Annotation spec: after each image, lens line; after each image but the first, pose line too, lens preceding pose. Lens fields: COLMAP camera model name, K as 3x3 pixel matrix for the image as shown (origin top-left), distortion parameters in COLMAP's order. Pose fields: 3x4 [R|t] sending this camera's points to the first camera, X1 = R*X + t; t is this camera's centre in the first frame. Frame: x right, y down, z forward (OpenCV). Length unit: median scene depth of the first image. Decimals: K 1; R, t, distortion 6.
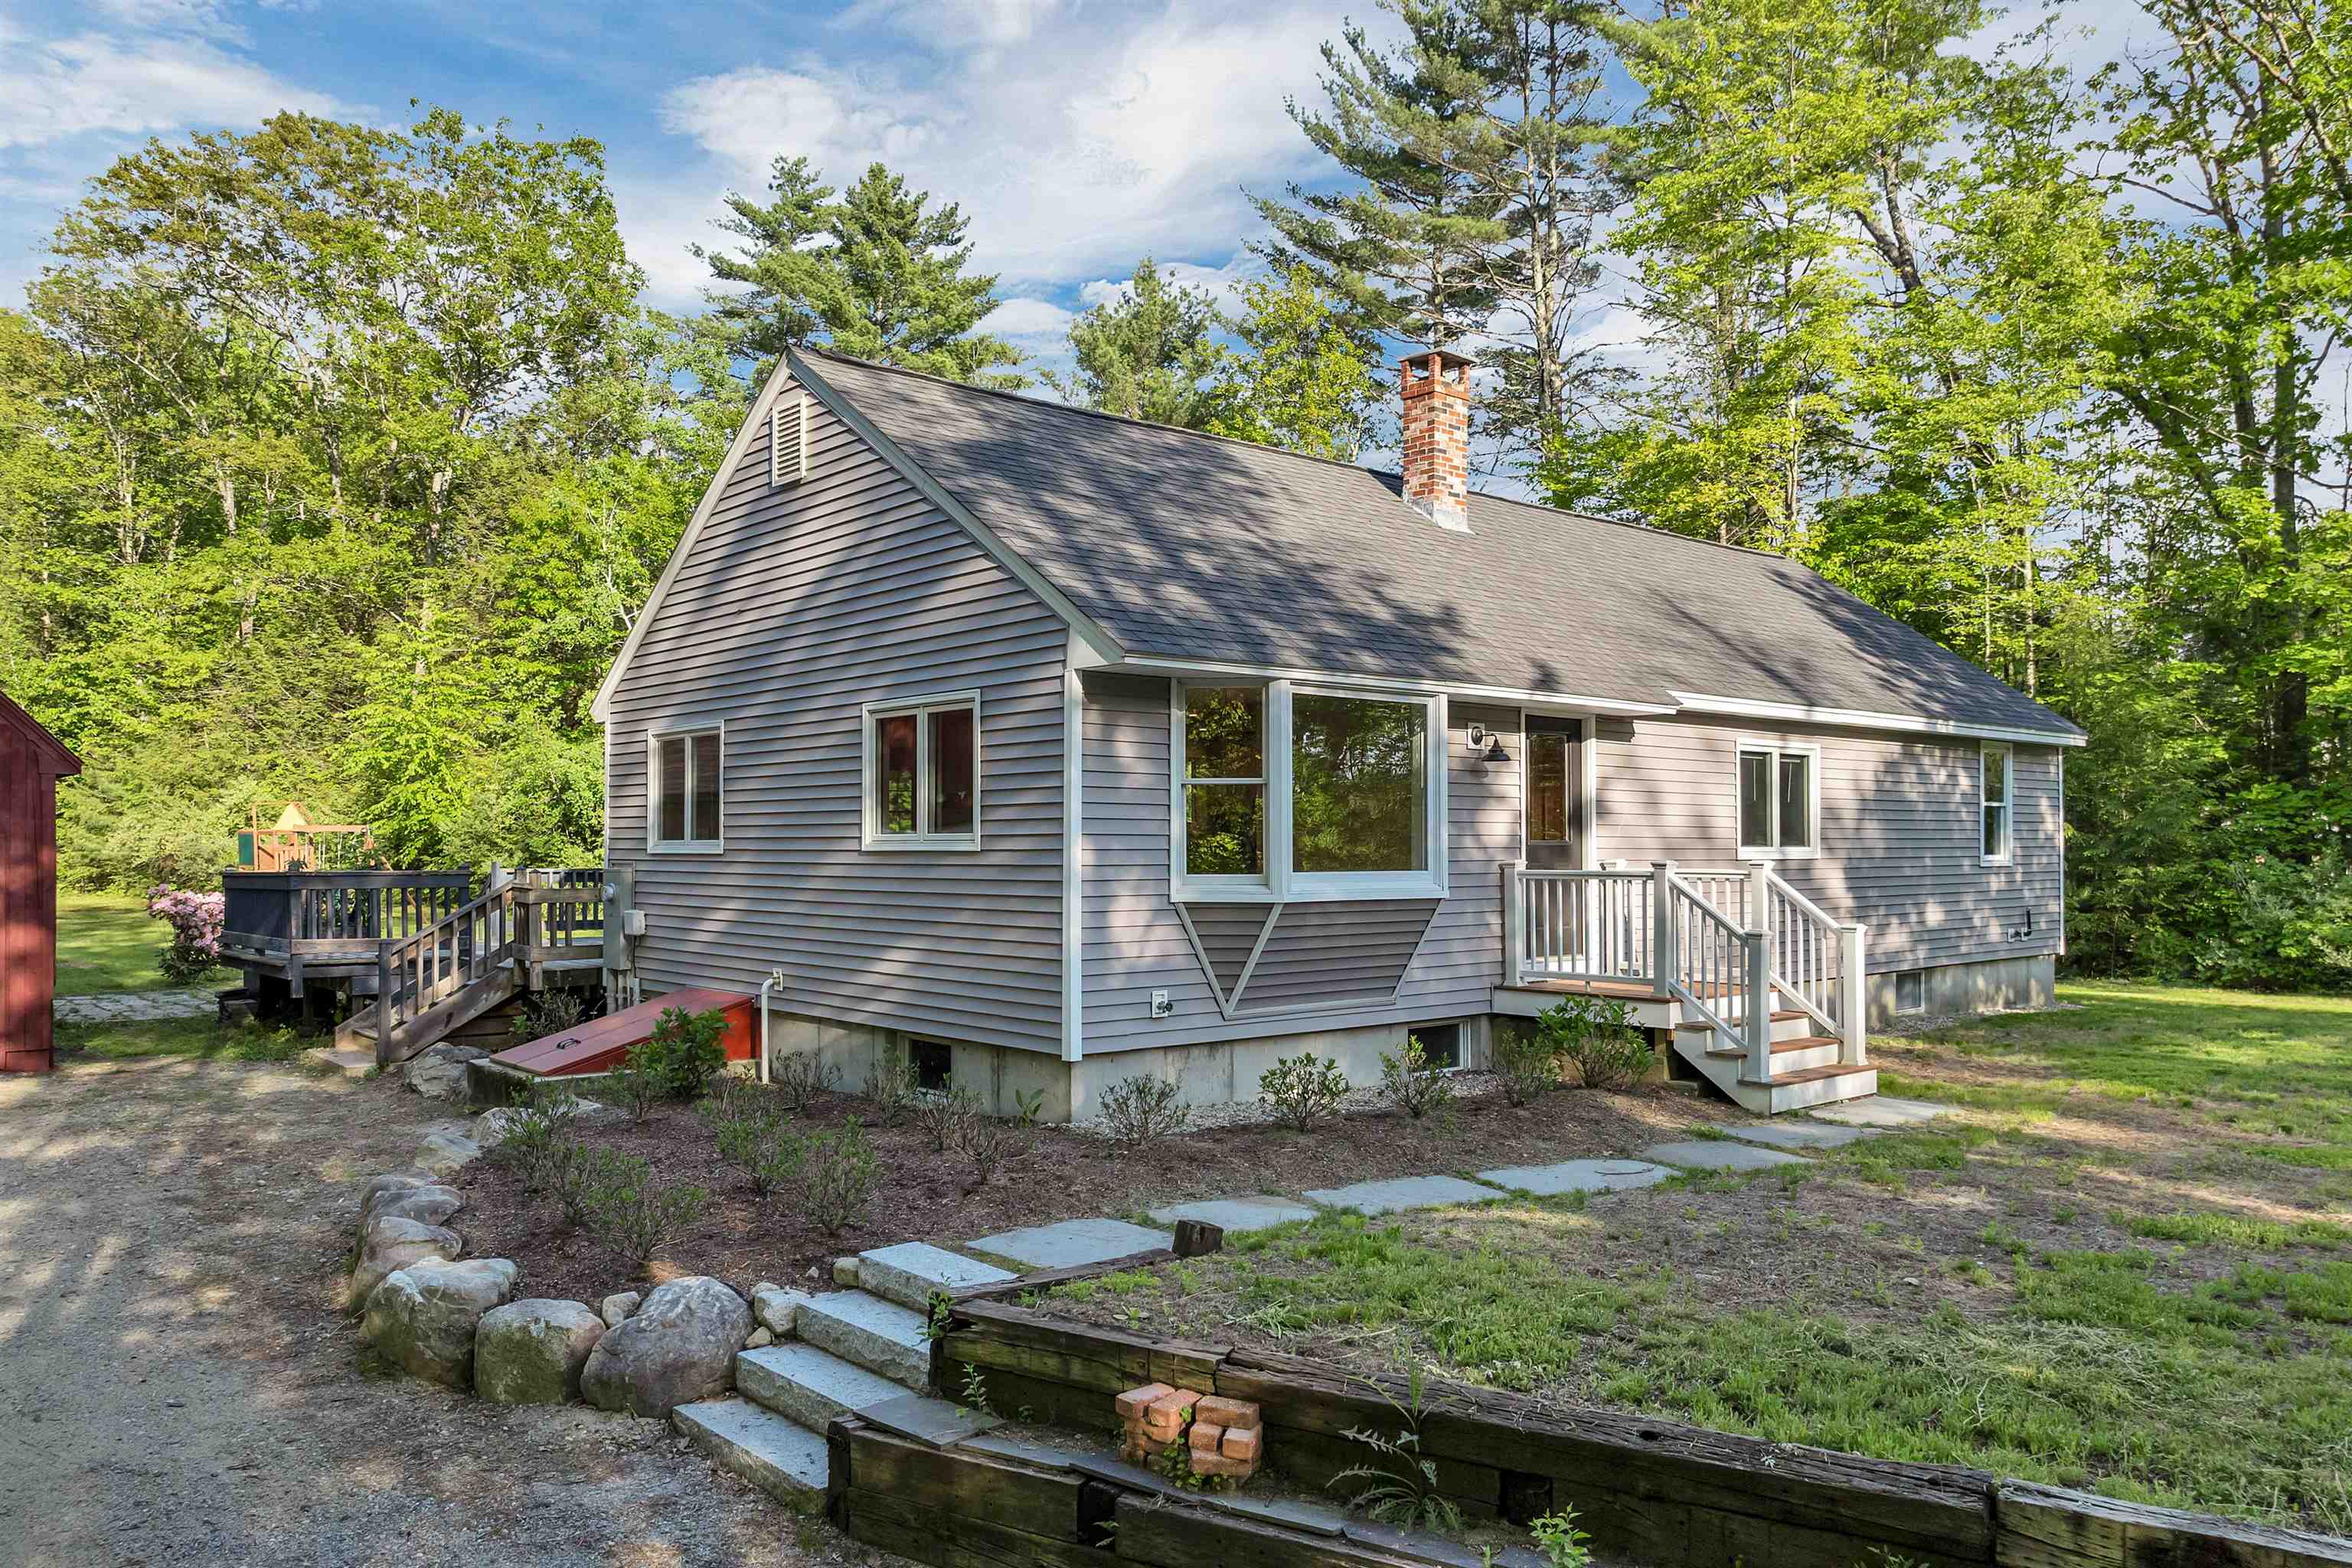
lens RADIAL K [[1676.4, 0, 1178.0], [0, 1676.4, 835.3], [0, 0, 1]] dist [-0.040959, 0.003413]
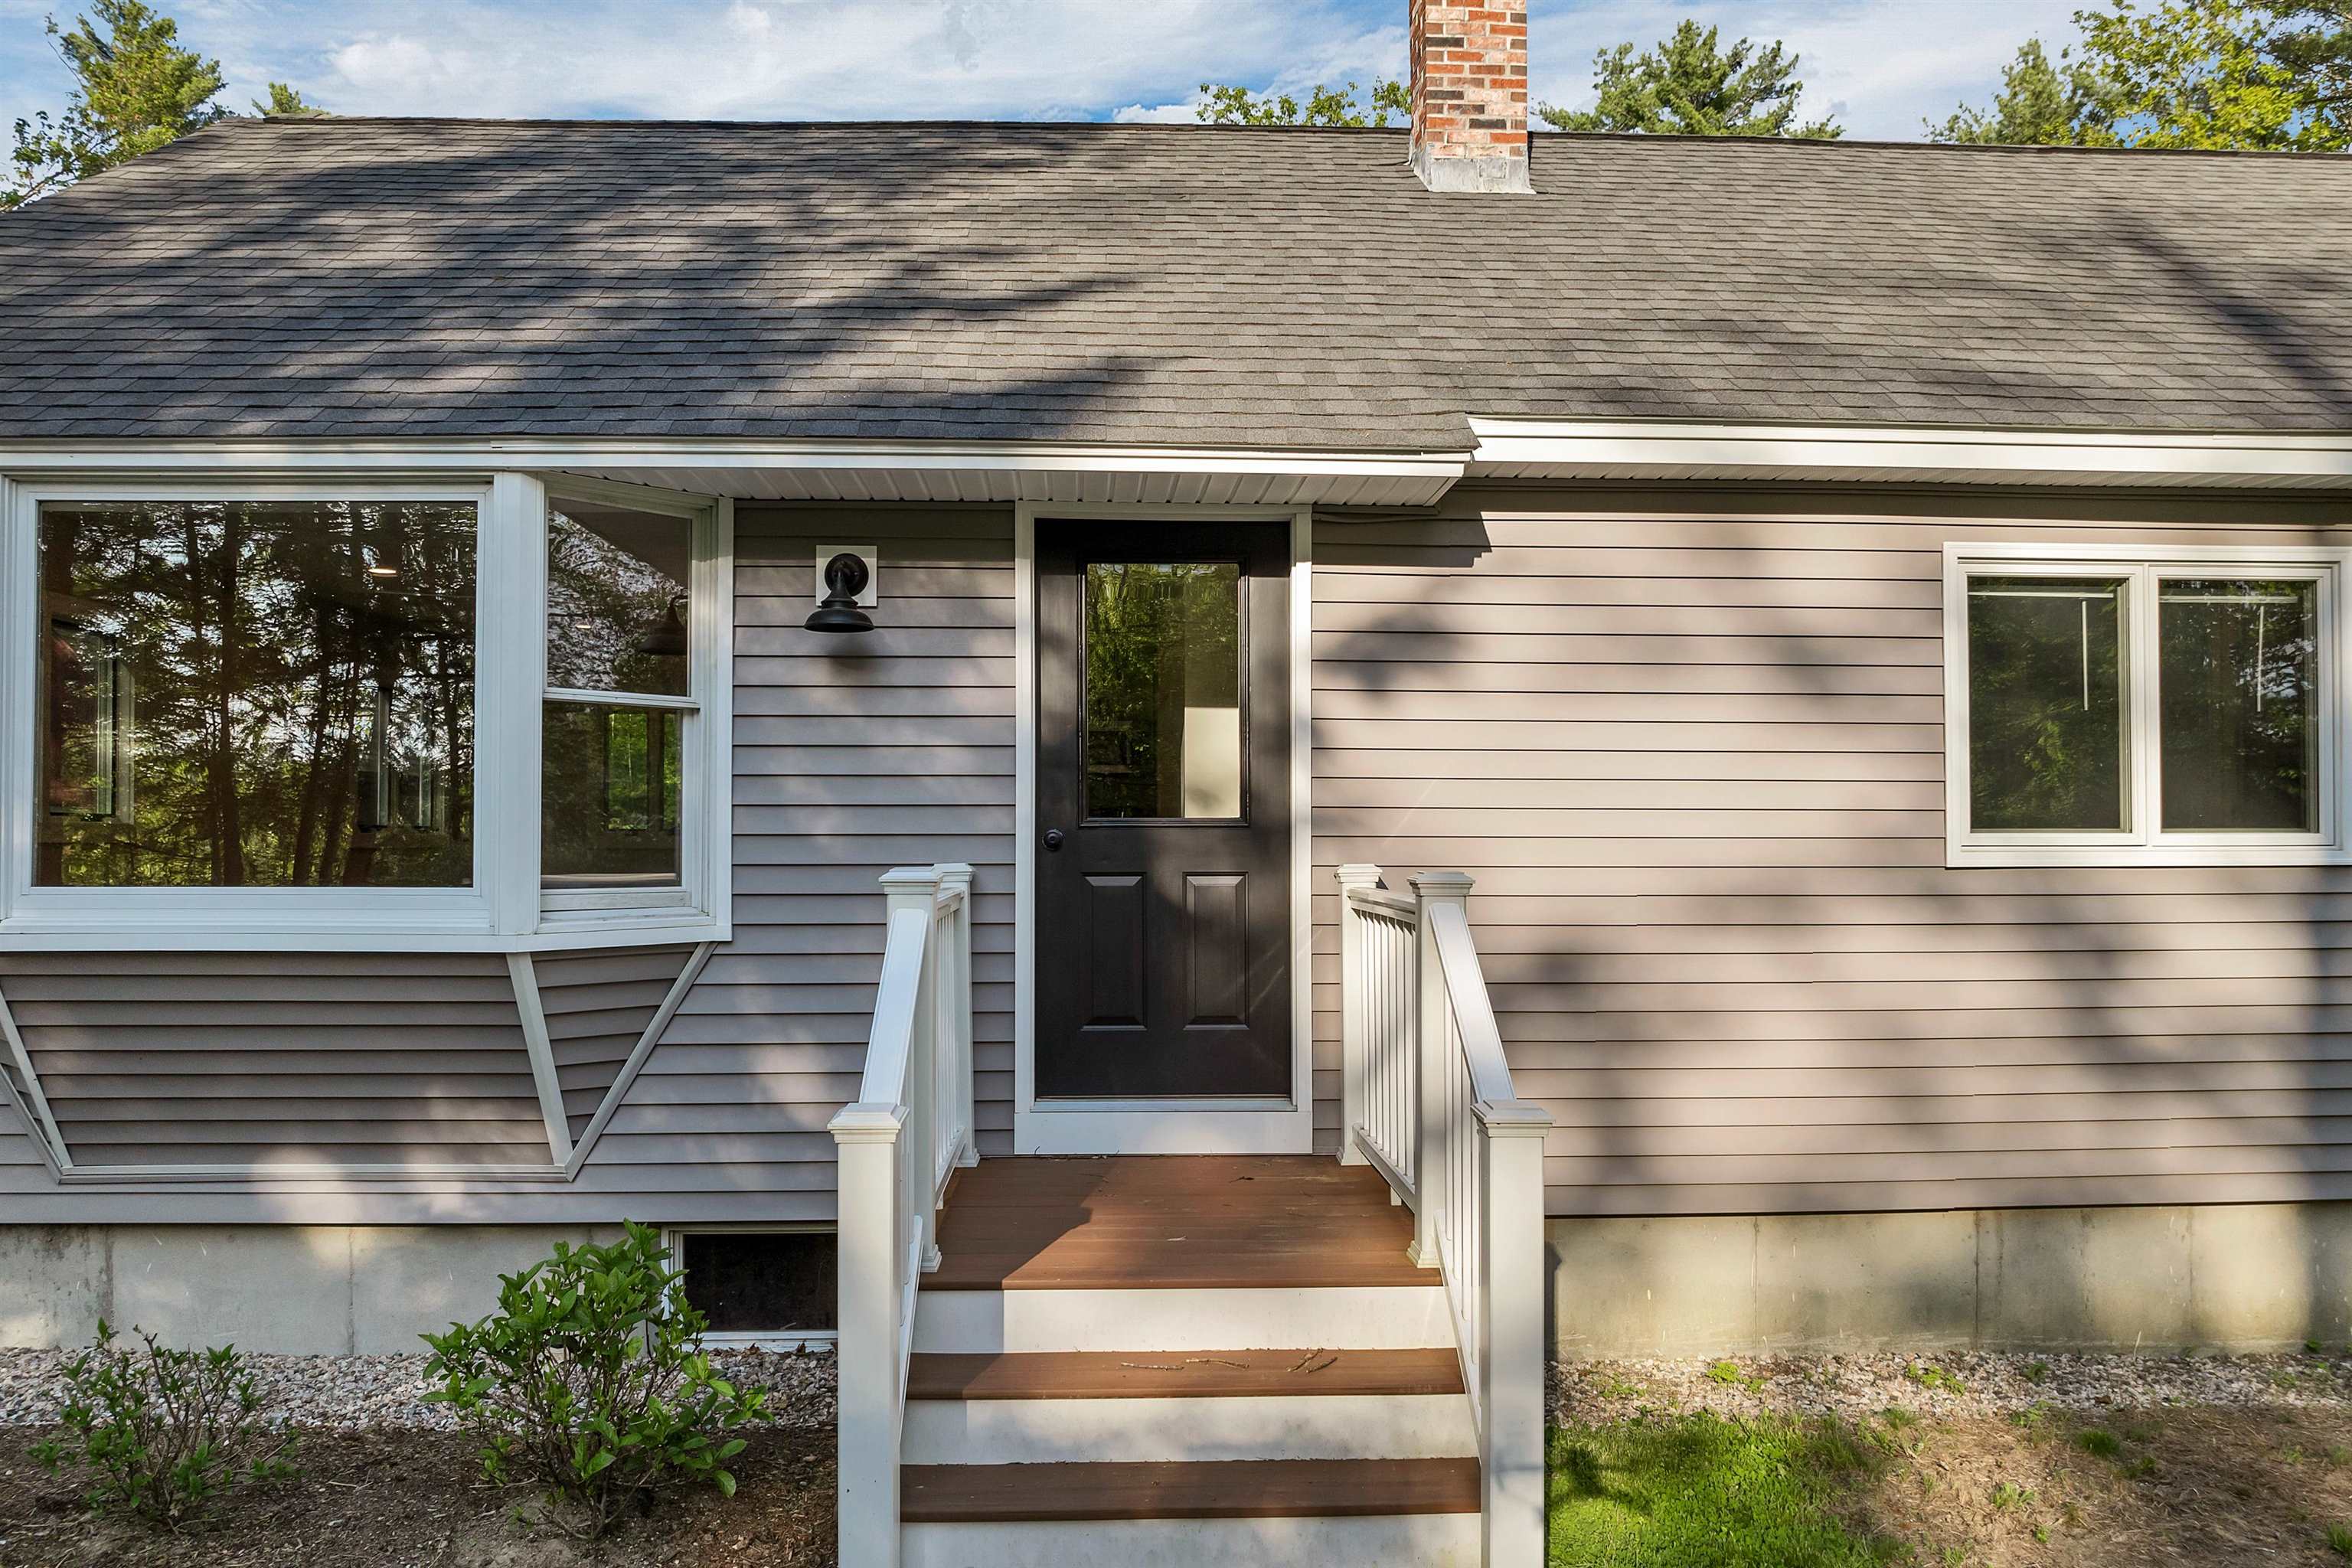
lens RADIAL K [[1705.1, 0, 1176.2], [0, 1705.1, 811.7], [0, 0, 1]] dist [-0.045847, -0.000642]
pose [[0.781683, -0.014914, -0.623498, 0.173502], [0.005881, 0.999846, -0.016544, 0.003060], [0.623649, 0.009266, 0.781650, 0.239771]]
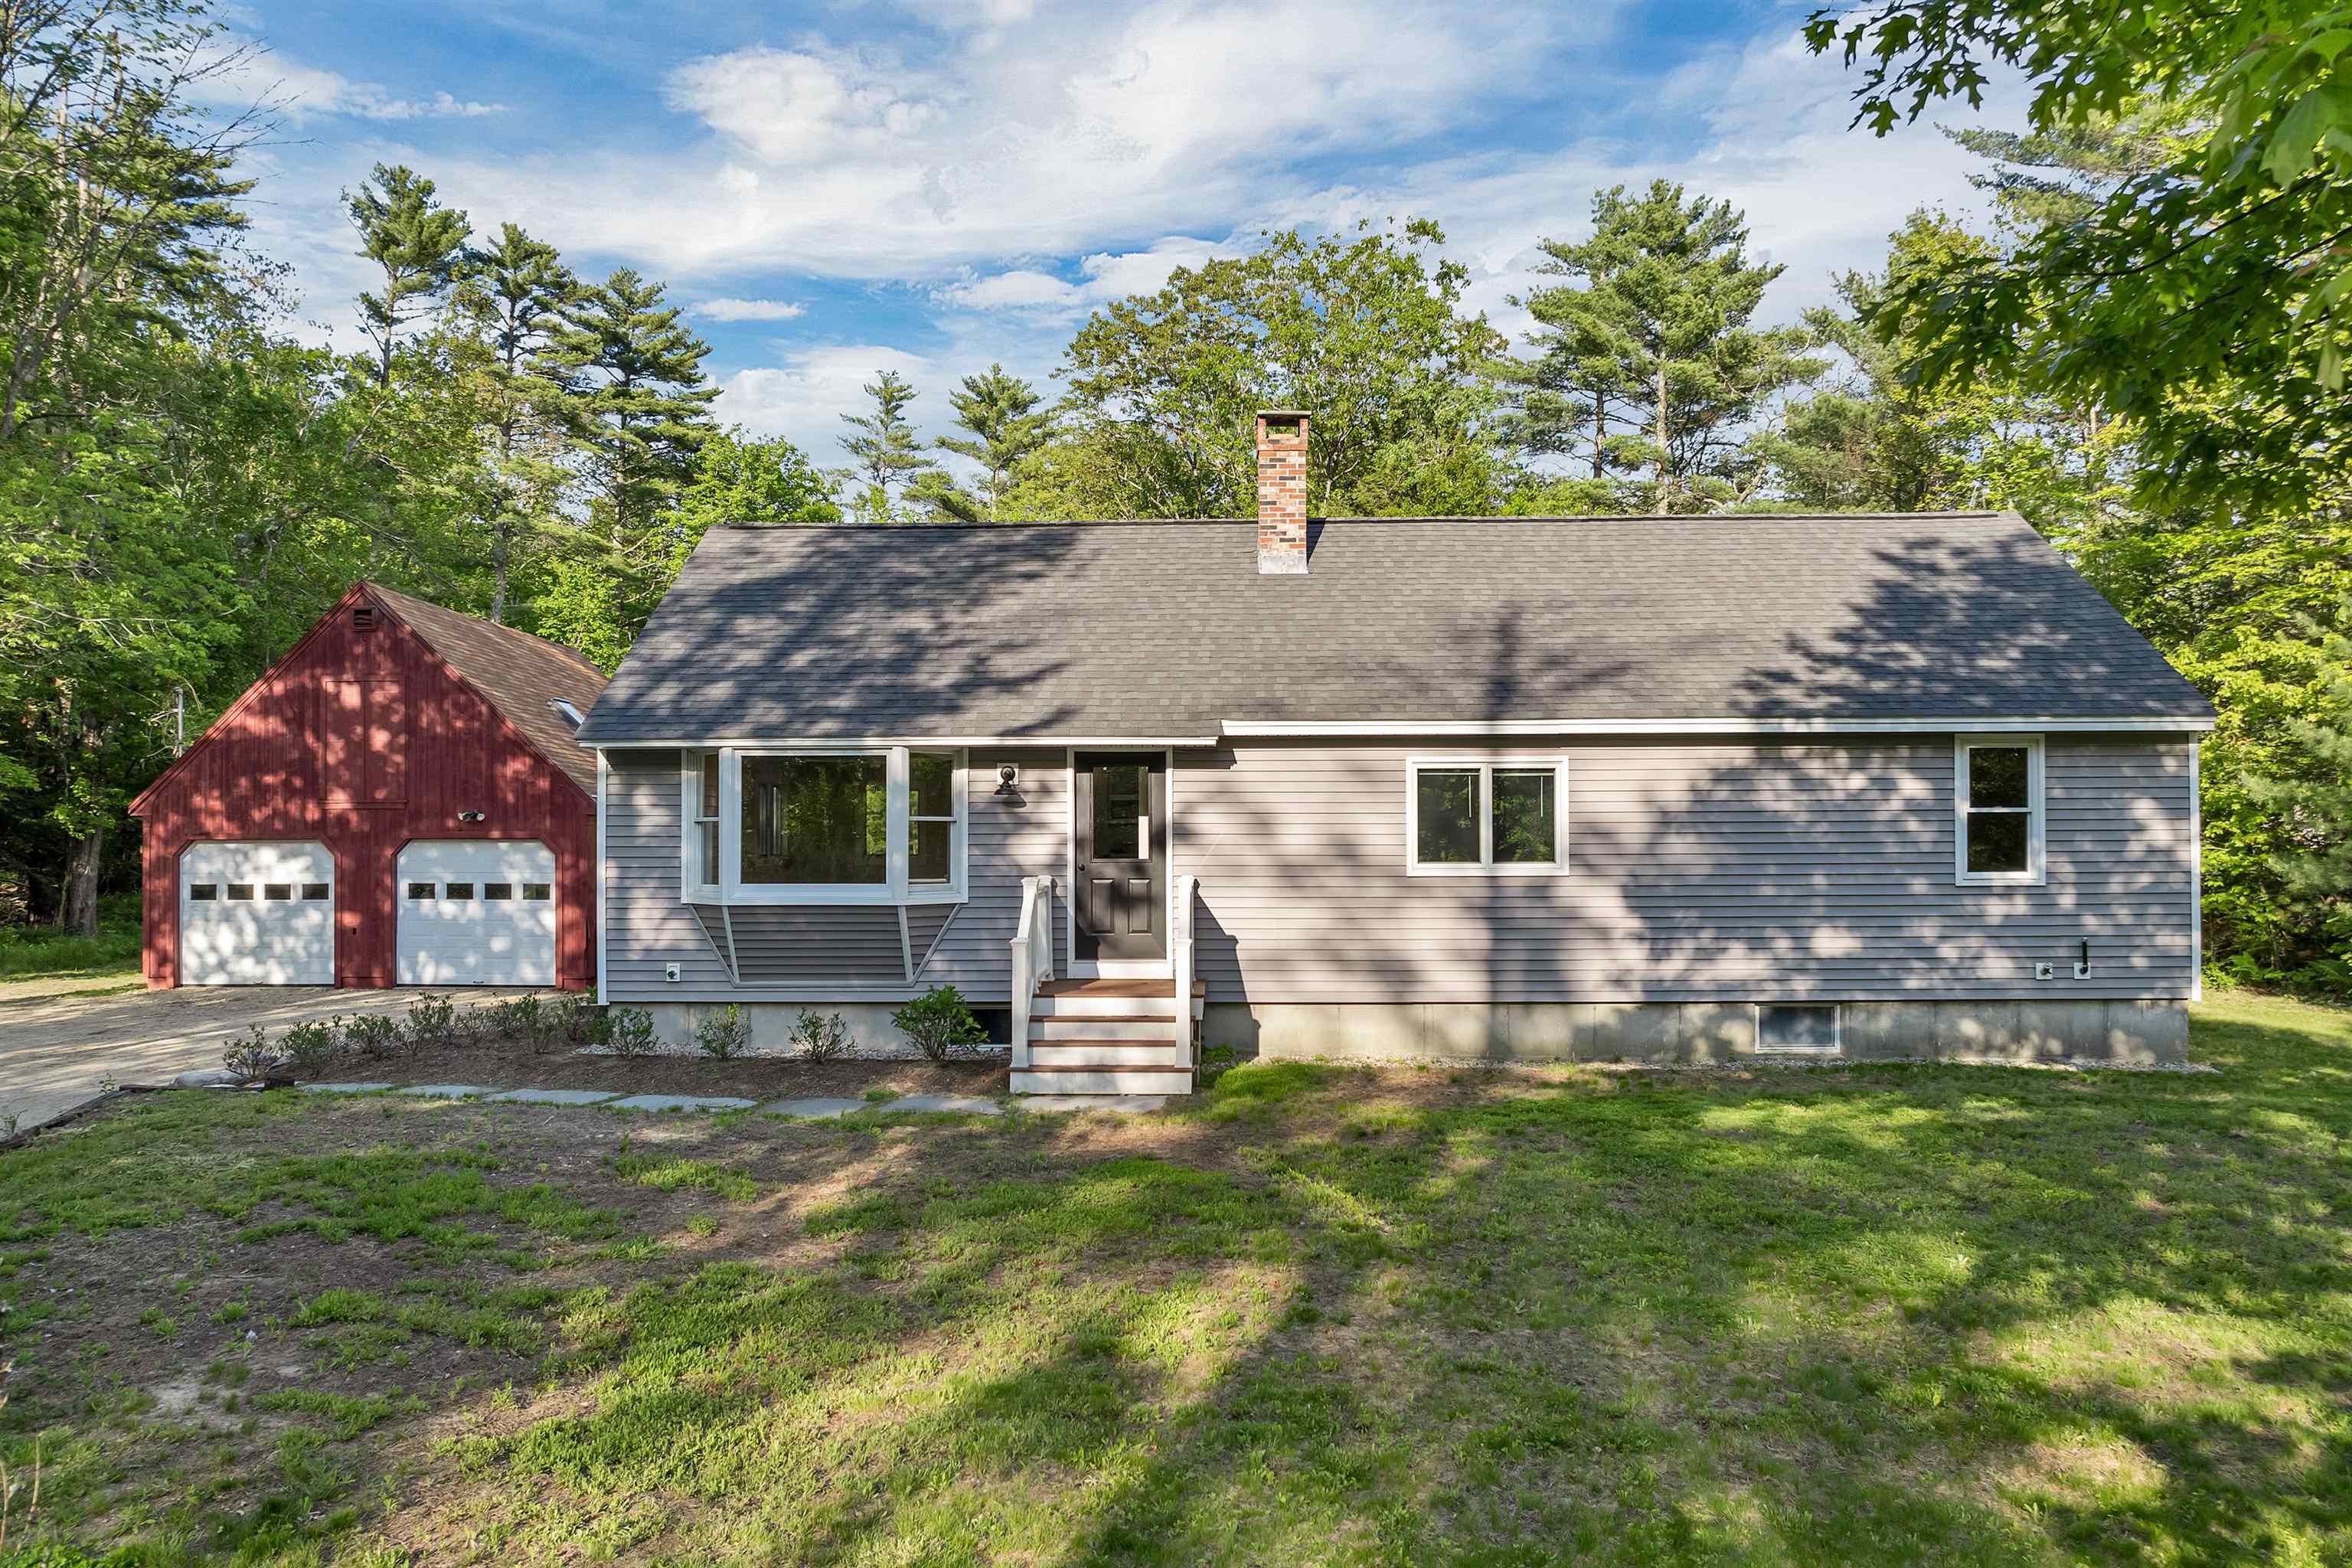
lens RADIAL K [[1705.1, 0, 1176.2], [0, 1705.1, 811.7], [0, 0, 1]] dist [-0.045847, -0.000642]
pose [[0.735030, -0.017240, -0.677815, 0.373553], [0.007687, 0.999824, -0.017094, -0.003280], [0.677991, 0.007354, 0.735033, 0.057358]]
